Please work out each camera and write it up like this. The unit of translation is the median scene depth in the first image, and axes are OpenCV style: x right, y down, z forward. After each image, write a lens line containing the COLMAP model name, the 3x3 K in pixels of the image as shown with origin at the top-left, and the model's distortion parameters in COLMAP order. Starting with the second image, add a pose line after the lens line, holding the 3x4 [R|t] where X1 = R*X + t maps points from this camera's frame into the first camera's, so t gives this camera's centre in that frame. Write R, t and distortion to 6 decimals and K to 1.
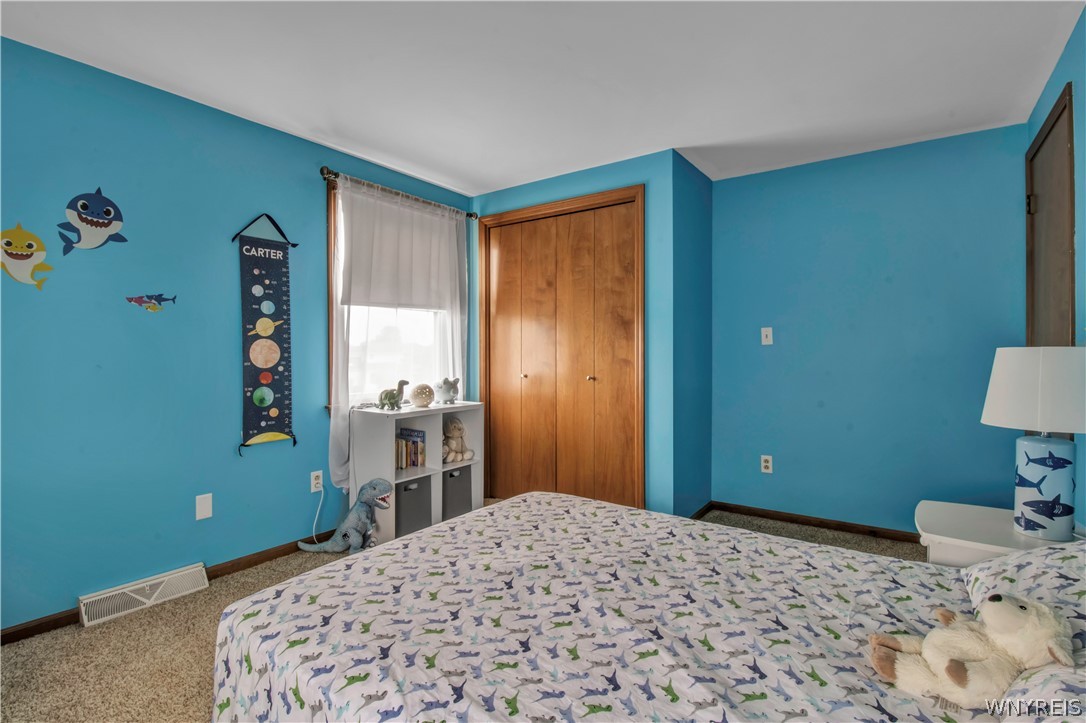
lens RADIAL K [[509.9, 0, 548.6], [0, 509.9, 350.2], [0, 0, 1]] dist [0.002596, -0.016302]
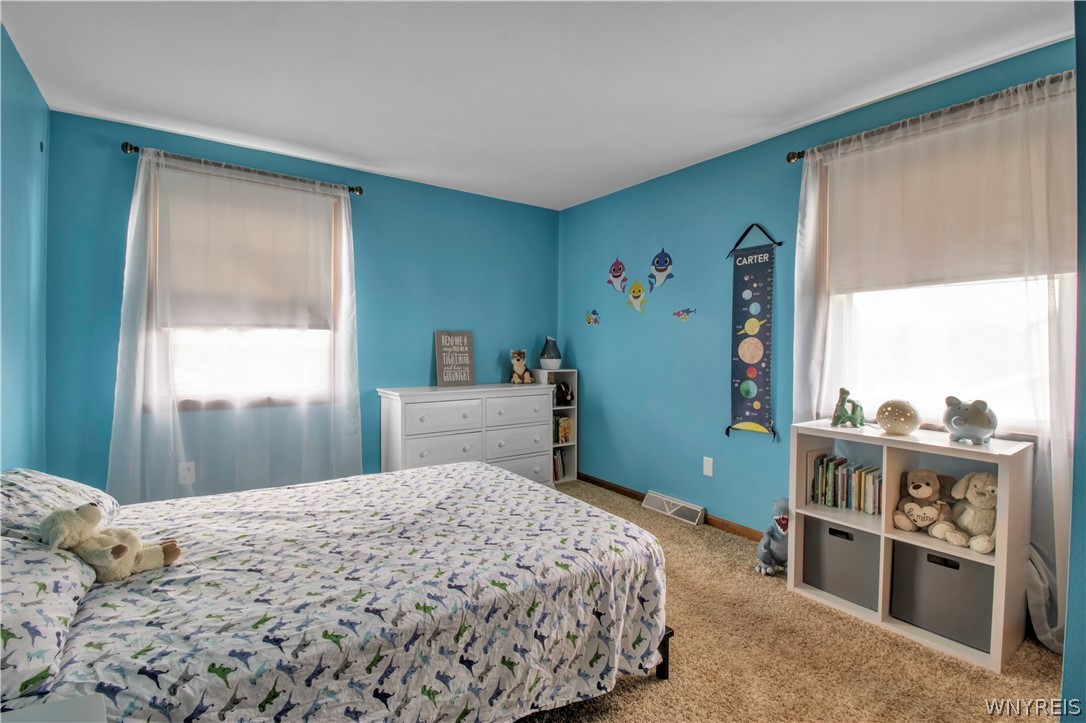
lens RADIAL K [[509.9, 0, 548.6], [0, 509.9, 350.2], [0, 0, 1]] dist [0.002596, -0.016302]
pose [[-0.329389, 0.005383, -0.944179, 0.638950], [-0.009332, 0.999916, 0.008956, -0.000015], [0.944148, 0.011761, -0.329311, 0.954829]]
